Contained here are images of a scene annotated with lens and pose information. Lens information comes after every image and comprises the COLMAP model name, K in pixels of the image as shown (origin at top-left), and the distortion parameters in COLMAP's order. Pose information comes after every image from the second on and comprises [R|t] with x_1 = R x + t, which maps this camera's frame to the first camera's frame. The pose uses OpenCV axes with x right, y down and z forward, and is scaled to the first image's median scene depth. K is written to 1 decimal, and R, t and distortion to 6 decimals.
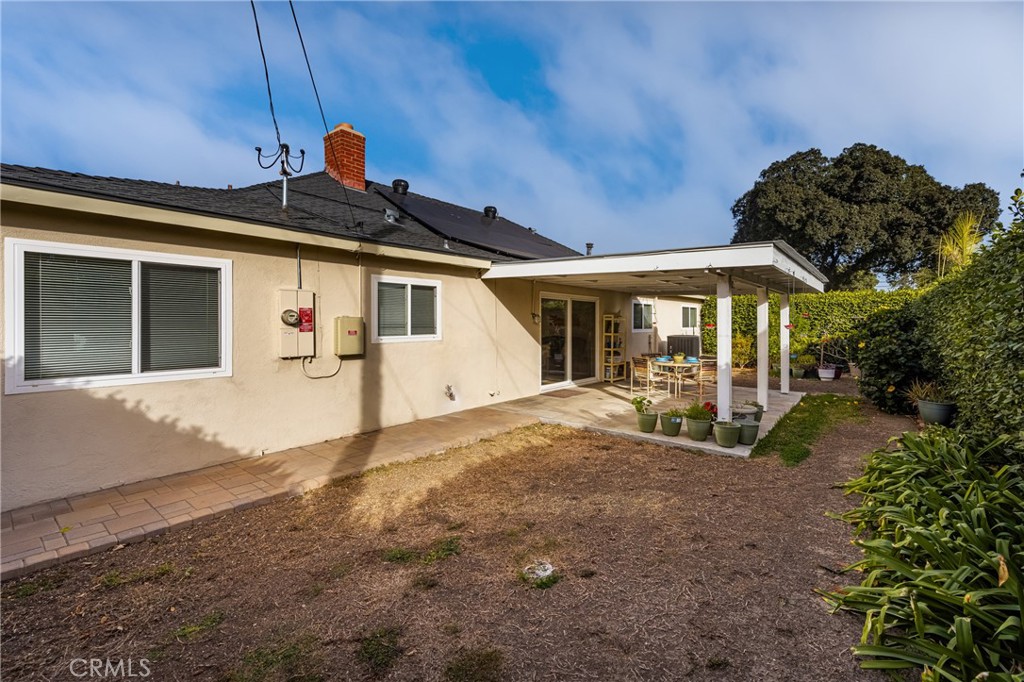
lens RADIAL K [[425.0, 0, 512.0], [0, 425.0, 341.0], [0, 0, 1]] dist [-0.000891, -0.000042]
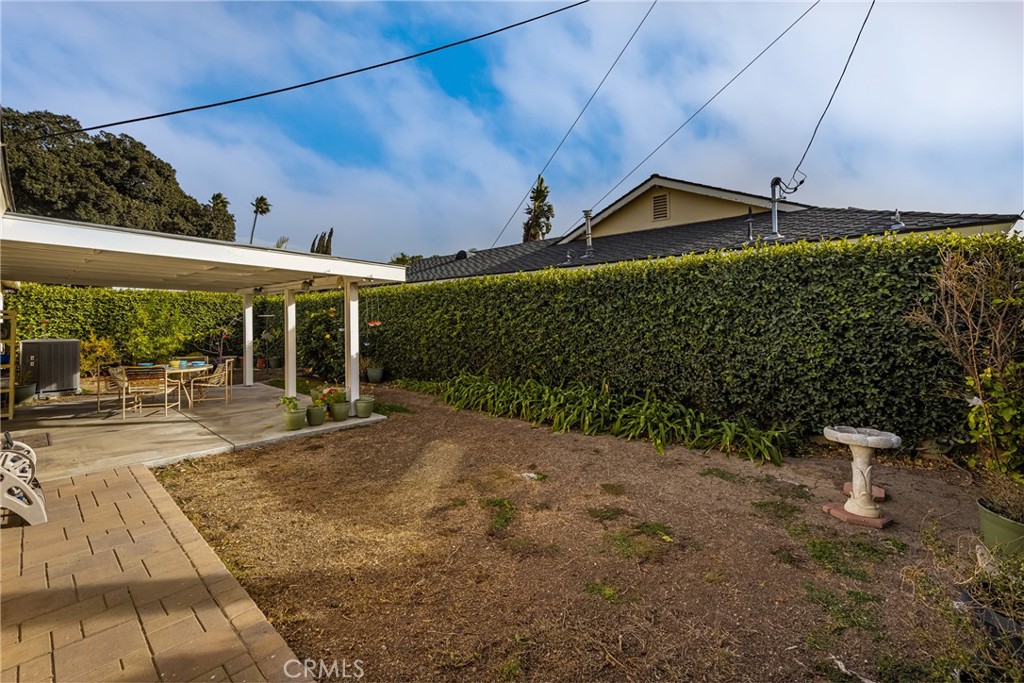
lens RADIAL K [[445.5, 0, 513.4], [0, 445.5, 324.7], [0, 0, 1]] dist [0.002355, 0.000217]
pose [[0.040214, -0.016032, 0.999062, -0.881597], [0.048536, 0.998722, 0.014073, -0.029231], [-0.998012, 0.047925, 0.040941, 0.532819]]
